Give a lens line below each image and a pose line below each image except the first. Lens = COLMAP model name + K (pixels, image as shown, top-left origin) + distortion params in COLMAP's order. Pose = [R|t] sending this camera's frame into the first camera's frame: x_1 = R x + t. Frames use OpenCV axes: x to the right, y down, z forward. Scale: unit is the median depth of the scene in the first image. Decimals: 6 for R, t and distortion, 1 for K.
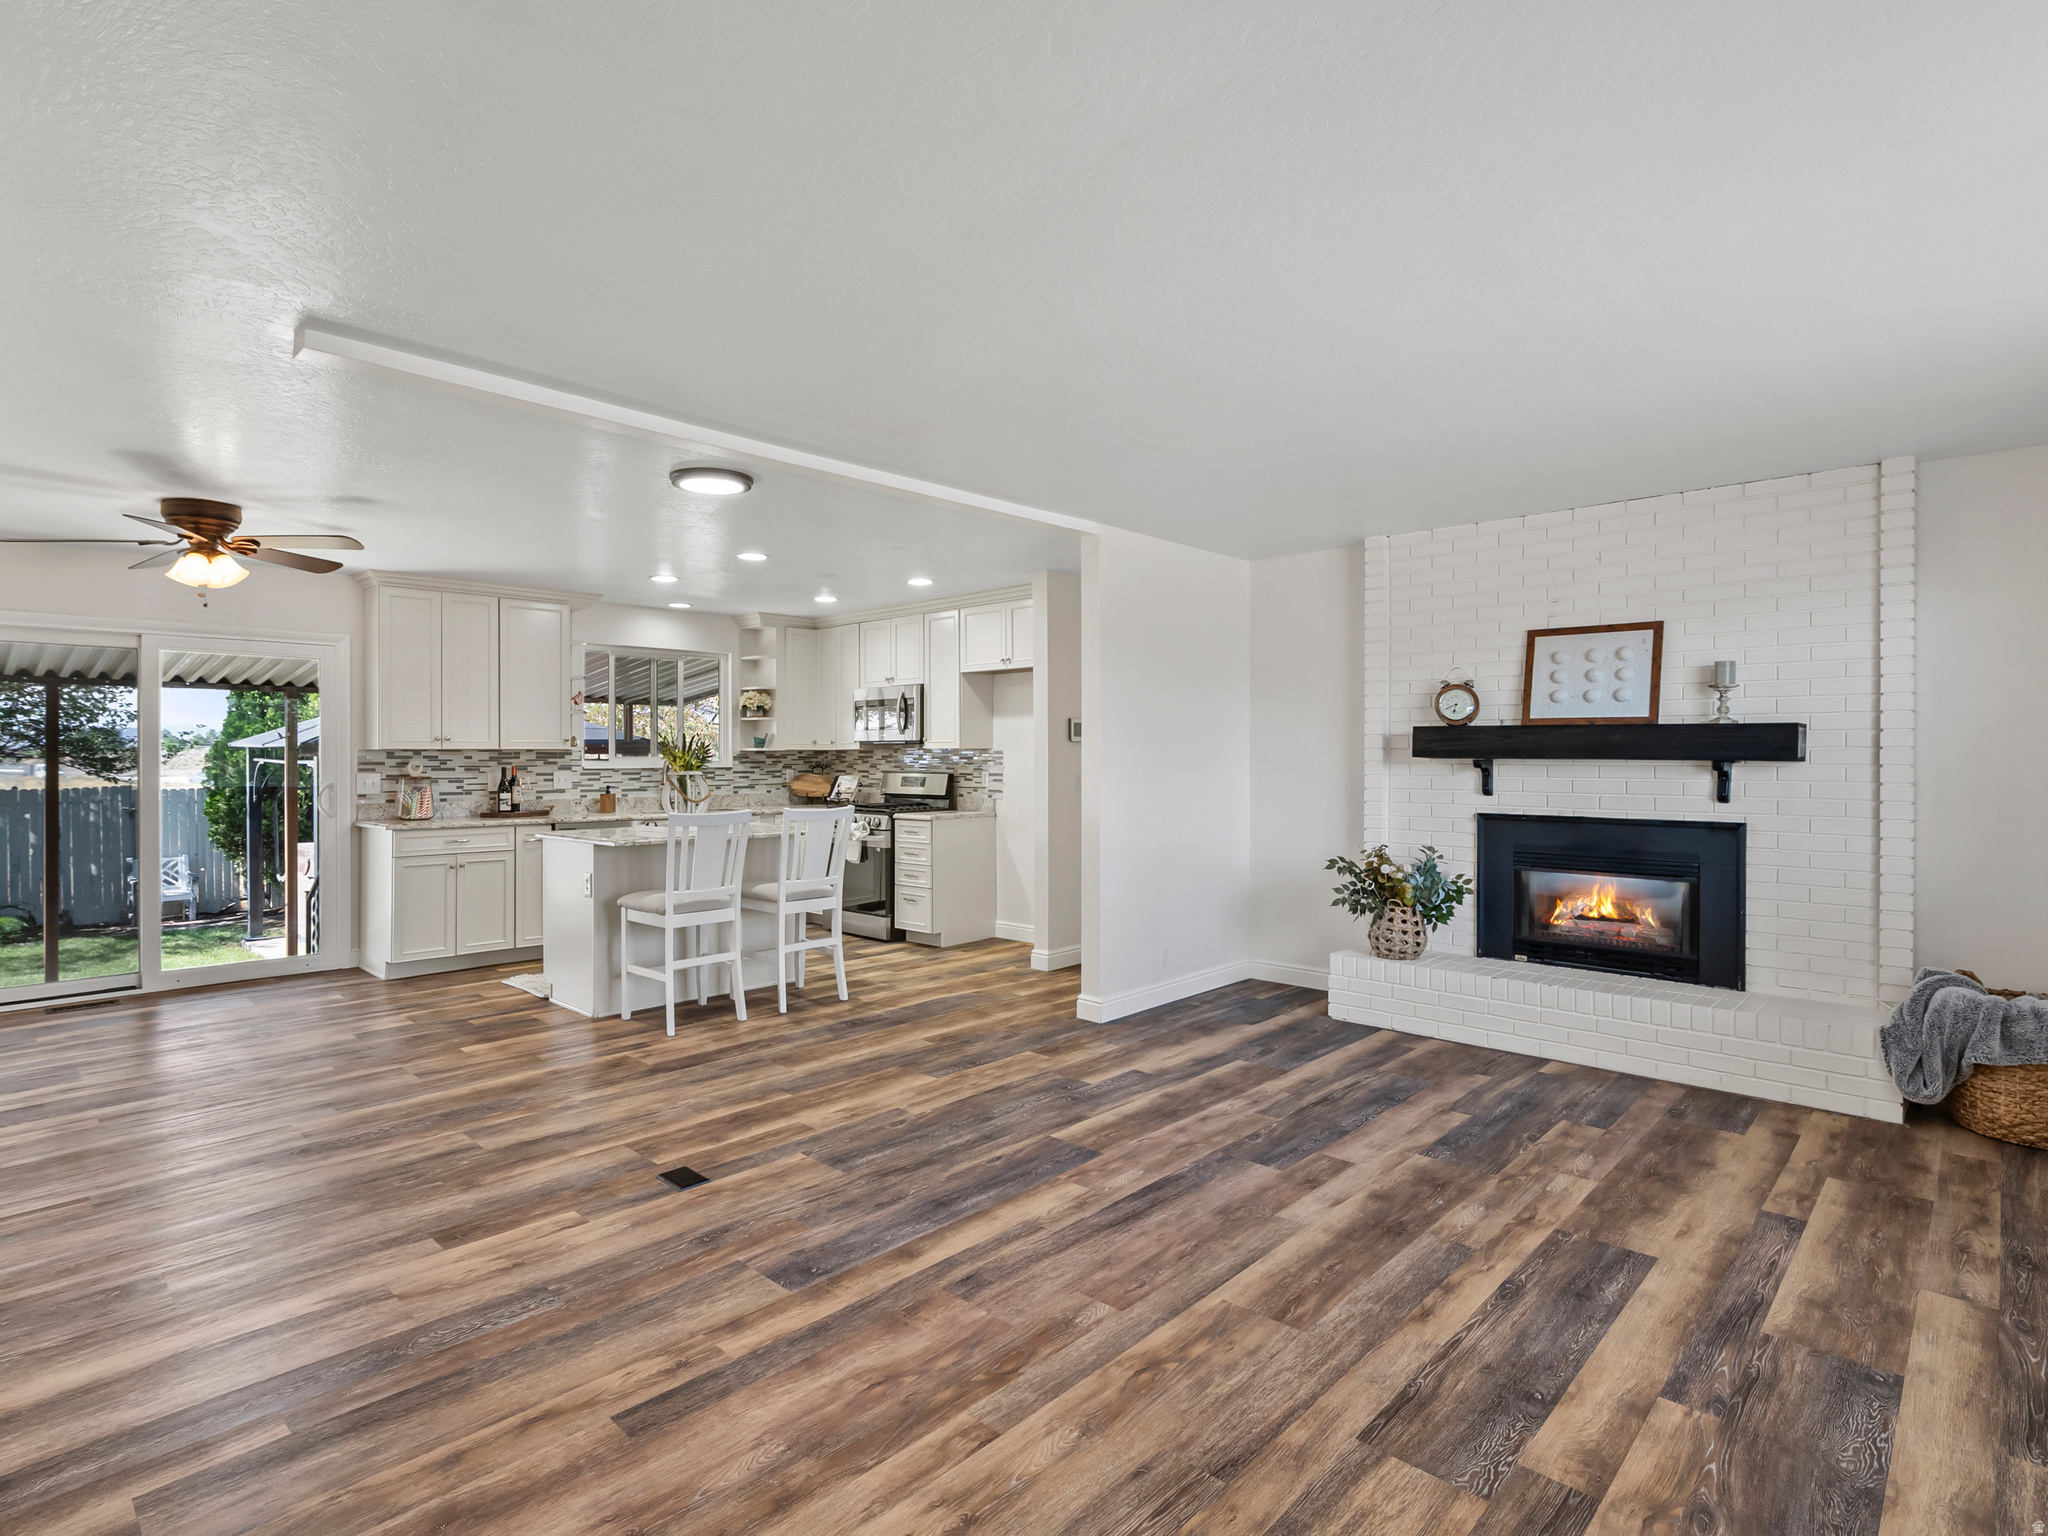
lens RADIAL K [[1052.3, 0, 1025.8], [0, 1052.3, 748.8], [0, 0, 1]] dist [-0.002389, 0.001133]
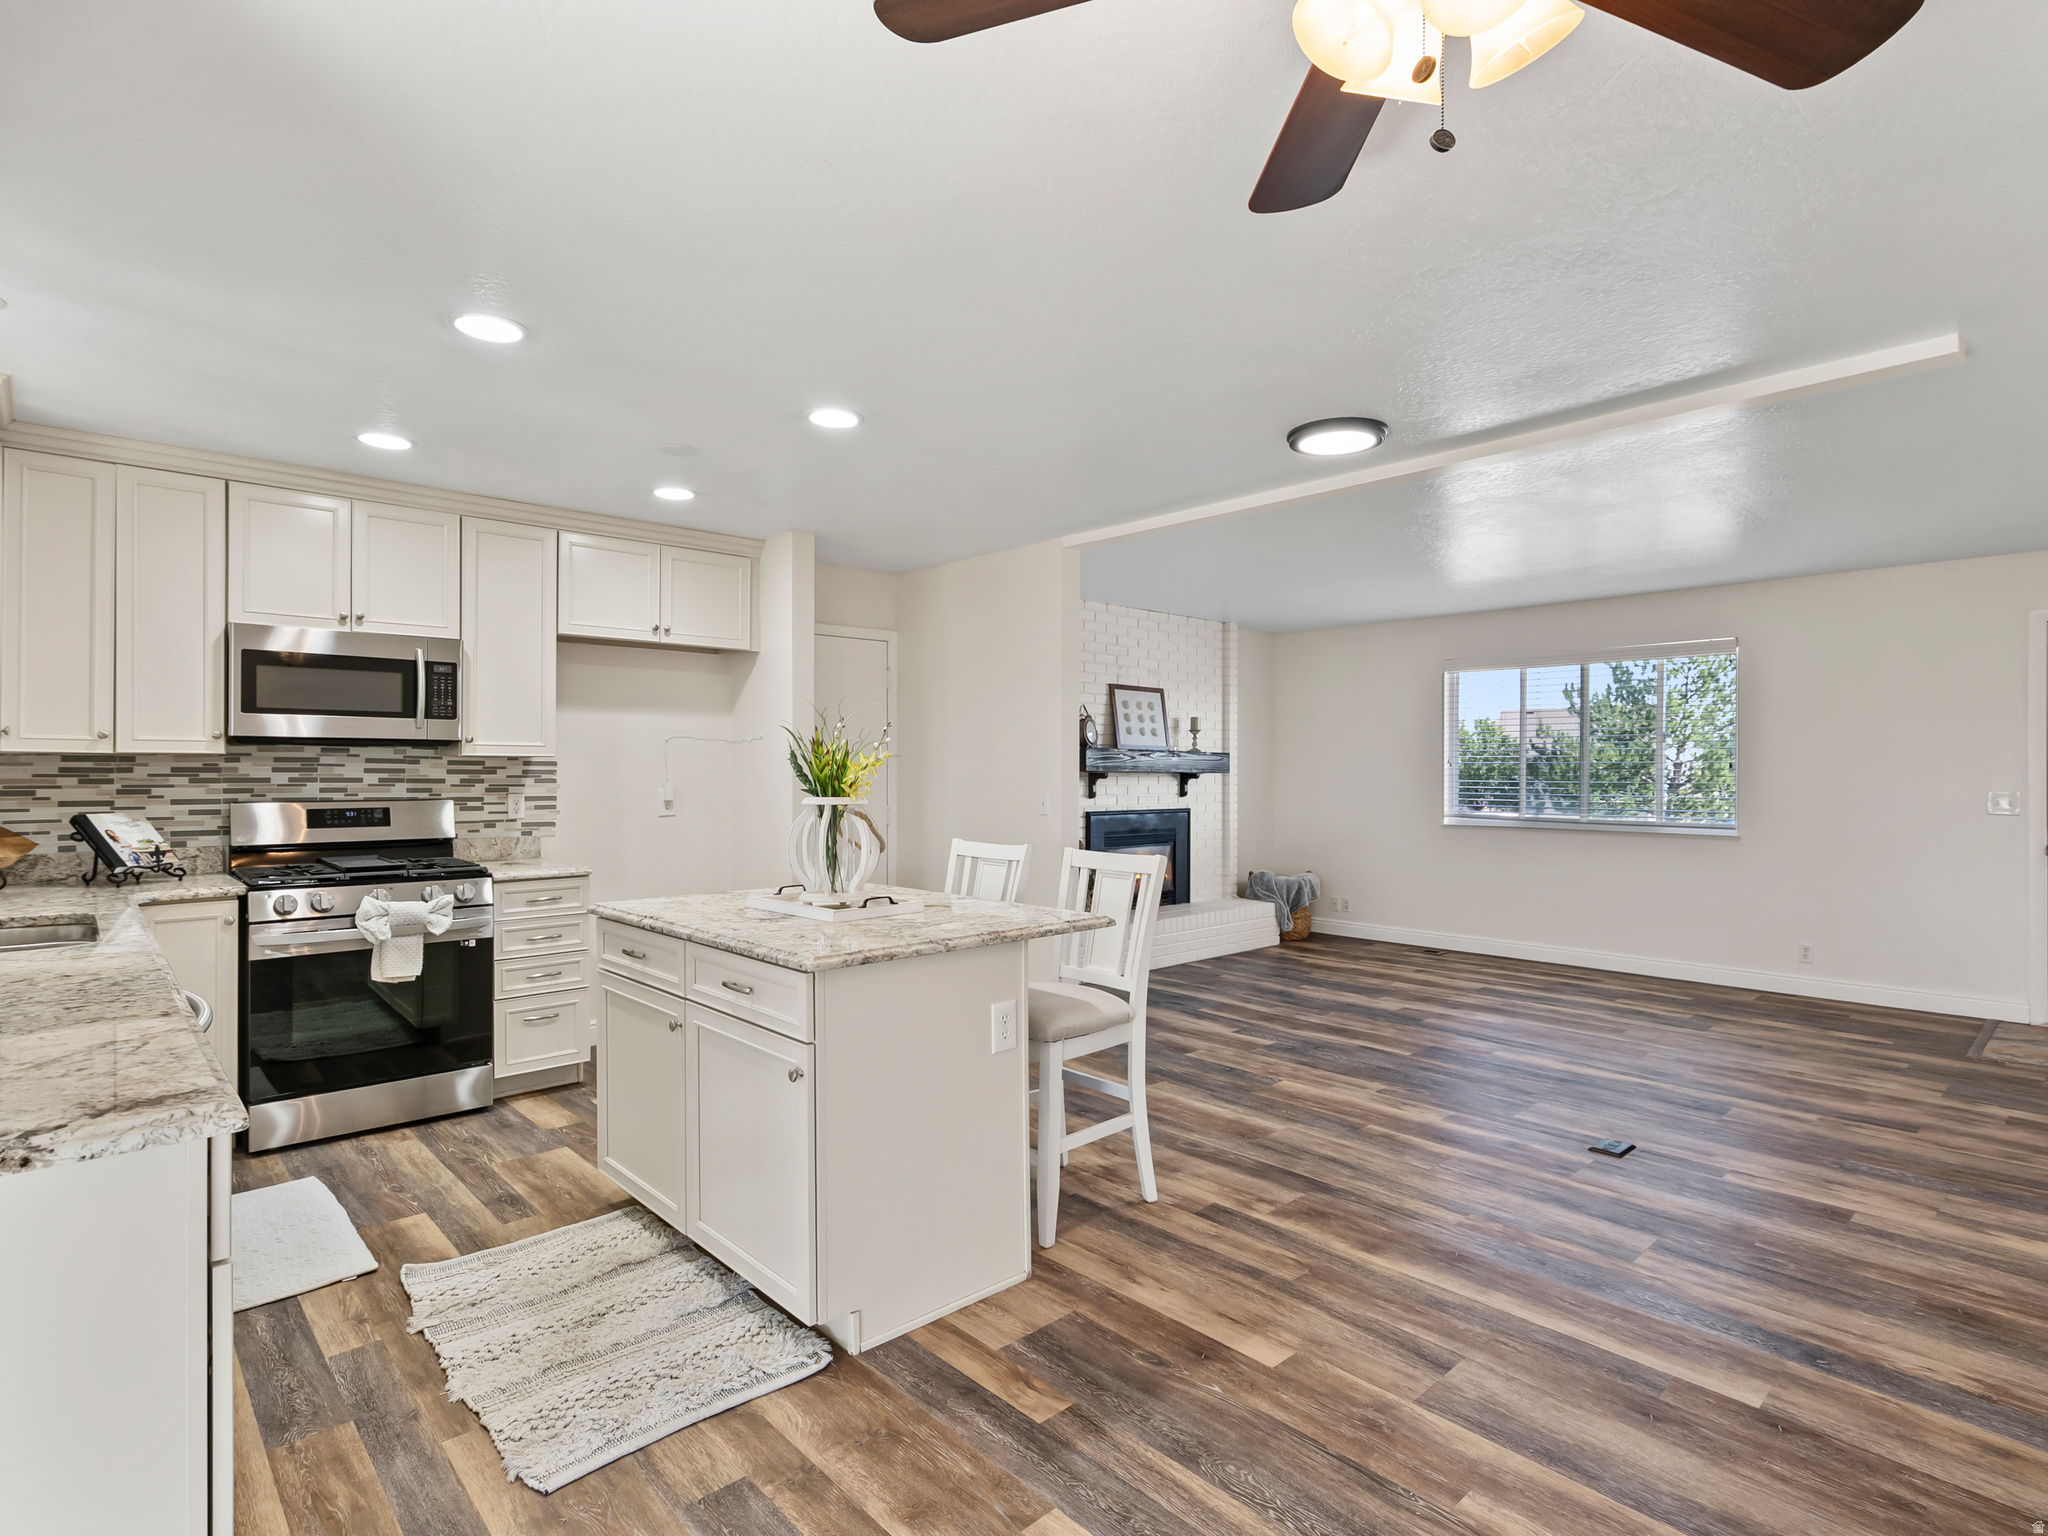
lens RADIAL K [[1042.9, 0, 1025.3], [0, 1042.9, 774.8], [0, 0, 1]] dist [-0.004554, 0.002228]
pose [[0.069042, -0.002675, 0.997610, -1.123530], [-0.007696, 0.999965, 0.003214, 0.010962], [-0.997584, -0.007899, 0.069019, 1.183969]]
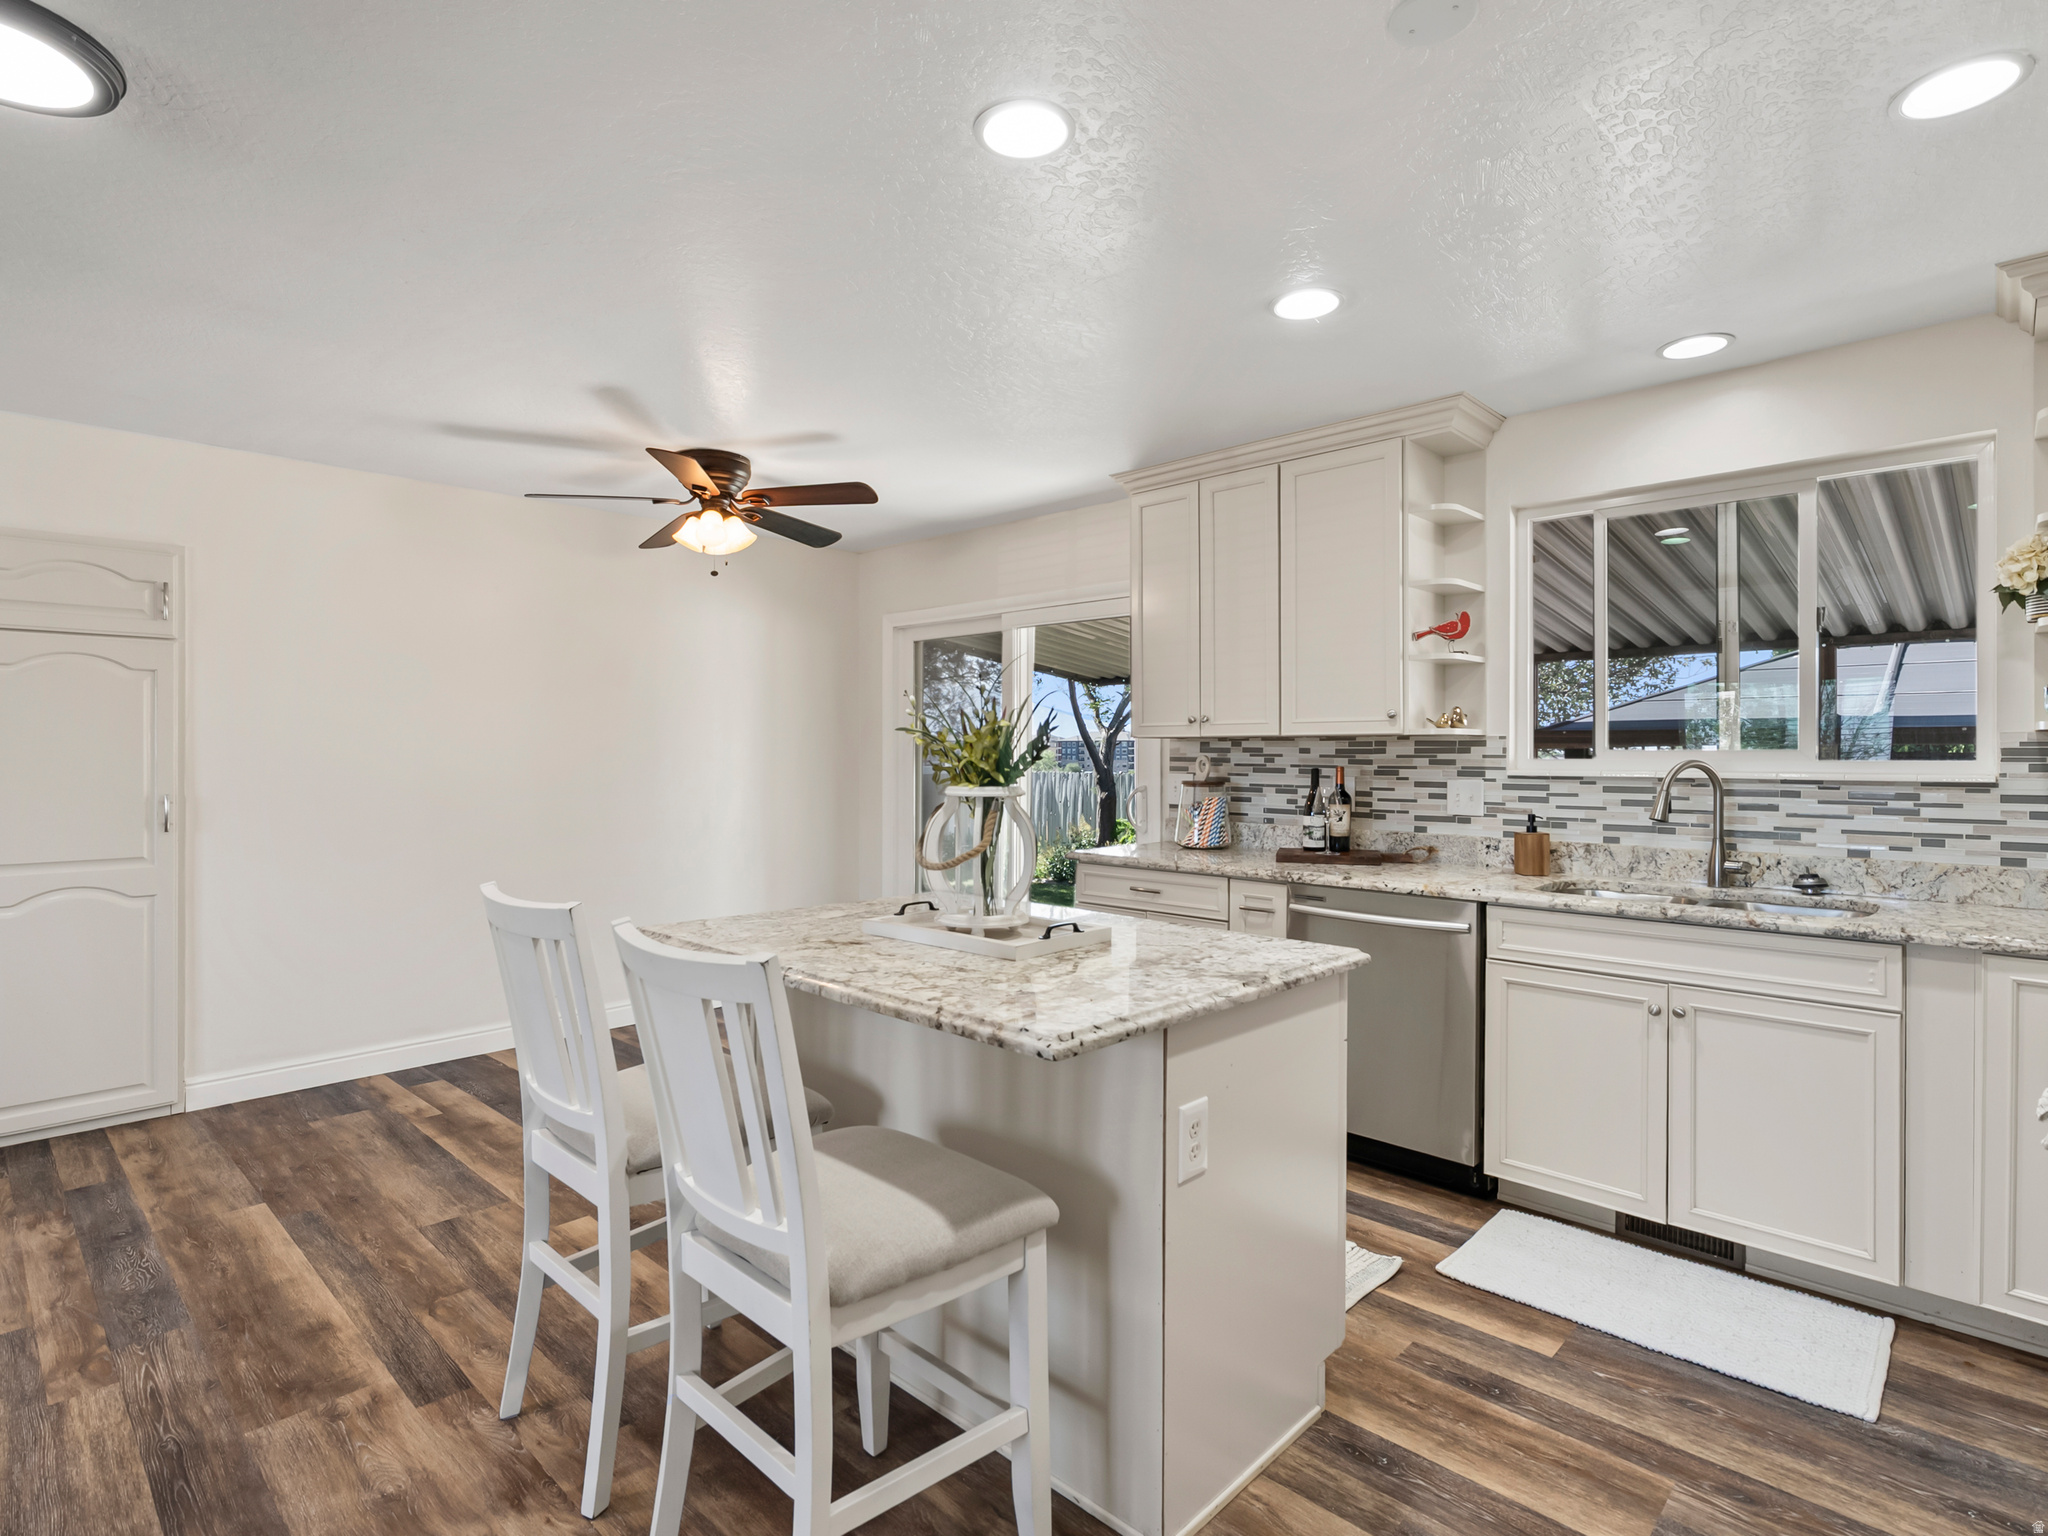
lens RADIAL K [[1052.3, 0, 1025.8], [0, 1052.3, 748.8], [0, 0, 1]] dist [-0.002389, 0.001133]
pose [[-0.010496, -0.001819, -0.999943, 0.089301], [0.006271, 0.999979, -0.001885, 0.011784], [0.999925, -0.006291, -0.010484, 1.385750]]
